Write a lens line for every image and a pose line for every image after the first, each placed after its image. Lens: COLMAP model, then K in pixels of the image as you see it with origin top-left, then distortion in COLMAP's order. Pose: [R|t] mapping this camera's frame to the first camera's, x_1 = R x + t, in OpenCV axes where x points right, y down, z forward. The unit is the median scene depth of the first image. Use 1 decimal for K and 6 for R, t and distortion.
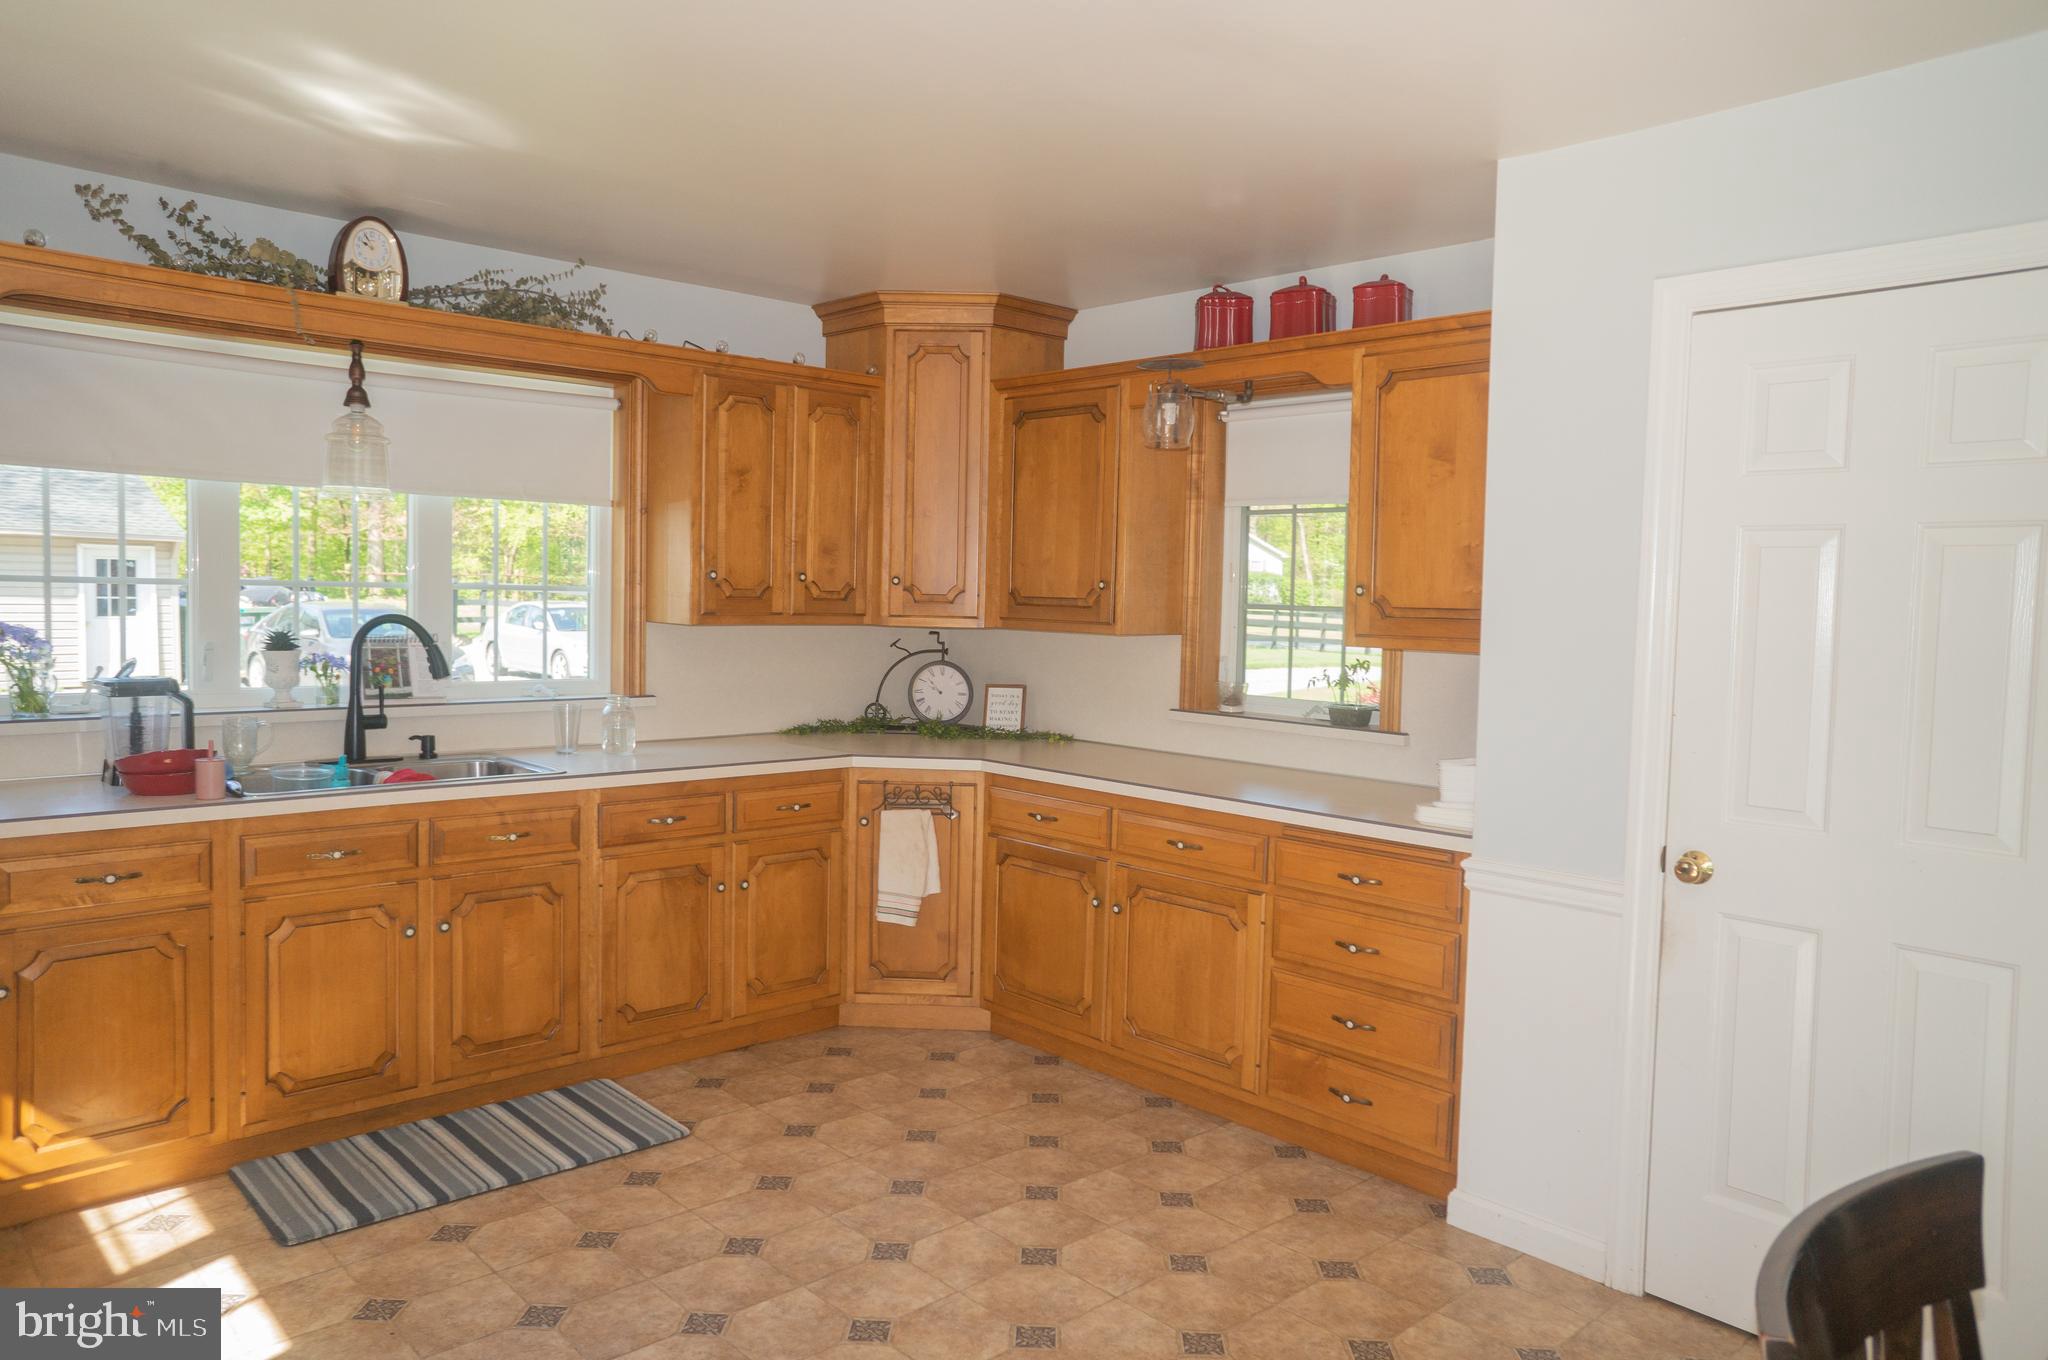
lens RADIAL K [[1397.0, 0, 1027.5], [0, 1397.0, 676.3], [0, 0, 1]] dist [-0.057264, 0.083970]
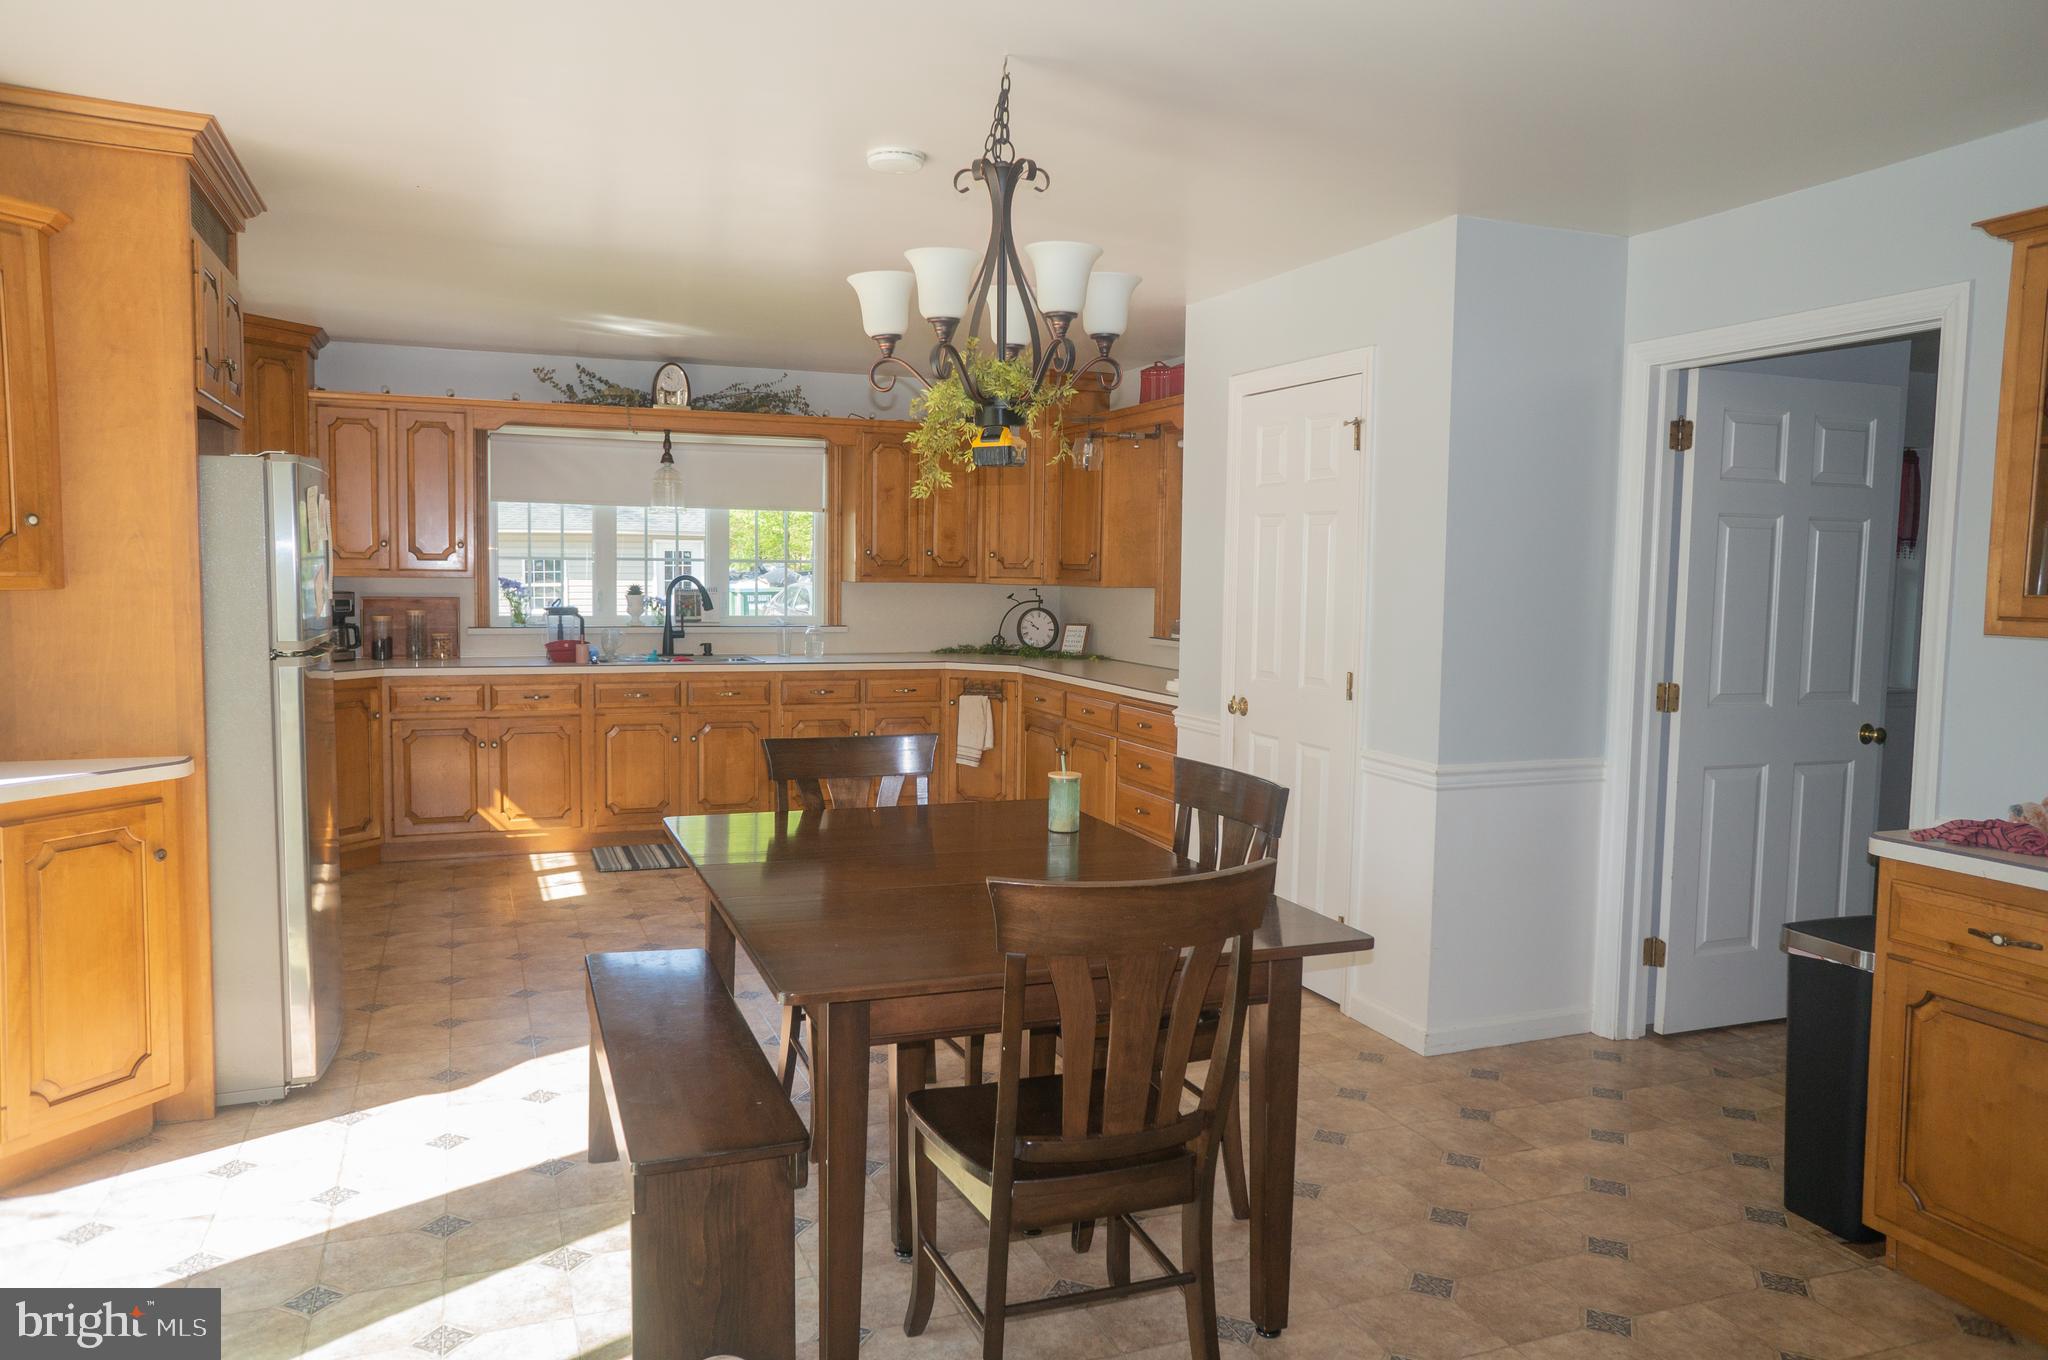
lens RADIAL K [[1397.0, 0, 1026.2], [0, 1397.0, 673.6], [0, 0, 1]] dist [-0.057264, 0.083970]
pose [[0.935565, 0.018883, -0.352648, 0.596274], [-0.015889, 0.999809, 0.011383, 0.055796], [0.352796, -0.005046, 0.935687, -0.548629]]
